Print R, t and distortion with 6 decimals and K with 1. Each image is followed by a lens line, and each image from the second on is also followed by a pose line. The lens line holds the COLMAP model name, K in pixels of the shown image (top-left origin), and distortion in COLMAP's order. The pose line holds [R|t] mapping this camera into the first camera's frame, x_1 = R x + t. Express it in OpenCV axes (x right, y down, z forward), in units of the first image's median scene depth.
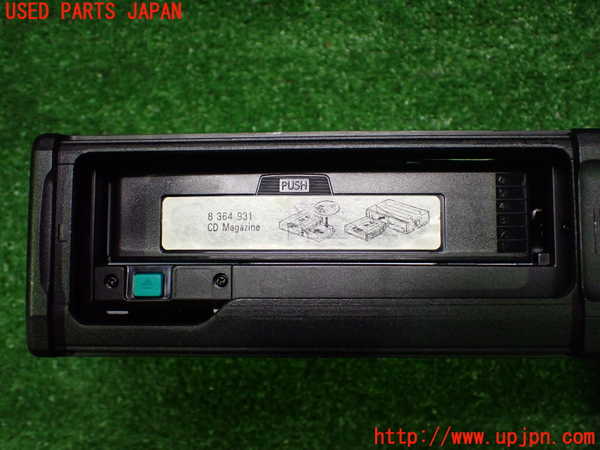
lens RADIAL K [[625.9, 0, 298.8], [0, 625.9, 224.4], [0, 0, 1]] dist [-0.039517, 0.000000]
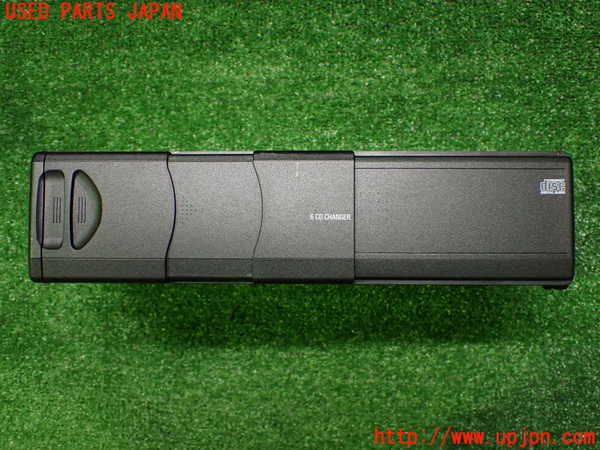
lens RADIAL K [[625.9, 0, 301.1], [0, 625.9, 225.3], [0, 0, 1]] dist [-0.039517, 0.000000]
pose [[0.999895, 0.003936, 0.013976, 0.138606], [-0.004289, 0.999670, 0.025333, 0.003193], [-0.013872, -0.025390, 0.999581, -0.346008]]
